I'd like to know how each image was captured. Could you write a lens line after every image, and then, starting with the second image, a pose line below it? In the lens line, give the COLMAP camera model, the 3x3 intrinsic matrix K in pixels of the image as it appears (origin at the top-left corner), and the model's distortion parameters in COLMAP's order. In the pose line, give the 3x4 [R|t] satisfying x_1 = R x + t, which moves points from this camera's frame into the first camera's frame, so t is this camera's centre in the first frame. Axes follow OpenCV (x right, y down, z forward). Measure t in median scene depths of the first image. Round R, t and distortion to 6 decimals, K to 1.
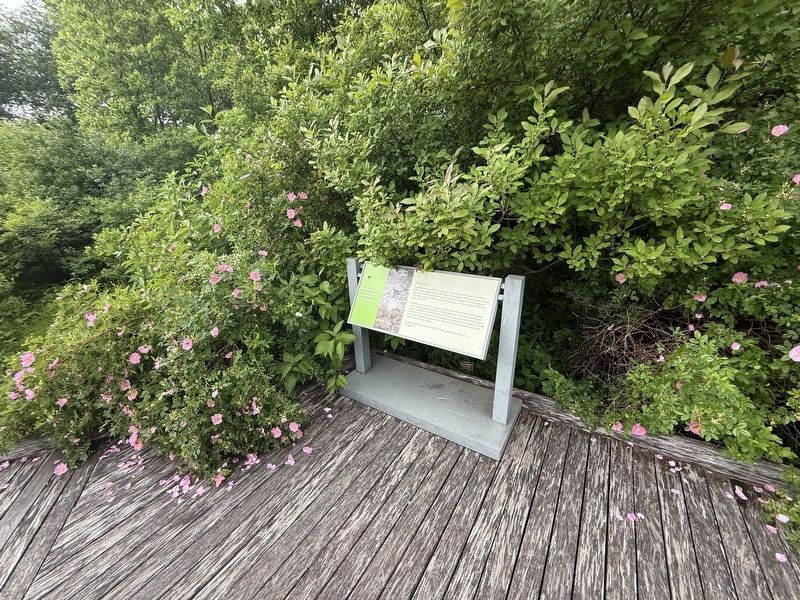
lens RADIAL K [[323.6, 0, 399.8], [0, 323.6, 297.2], [0, 0, 1]] dist [0.000500, 0.000010]
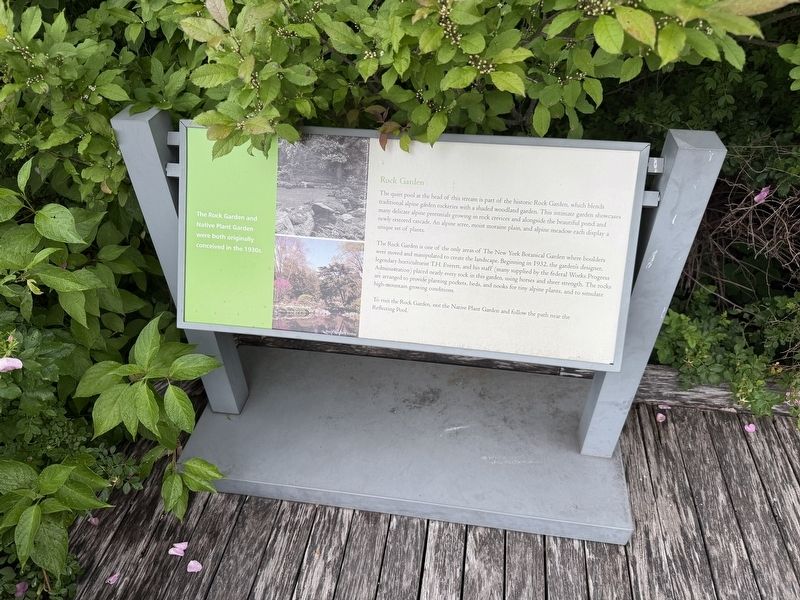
lens RADIAL K [[569.8, 0, 403.5], [0, 569.8, 302.4], [0, 0, 1]] dist [0.035768, -0.063436]
pose [[0.911777, -0.245803, 0.329005, -0.149563], [0.122682, 0.927549, 0.352990, -0.129089], [-0.391934, -0.281485, 0.875873, 0.446978]]
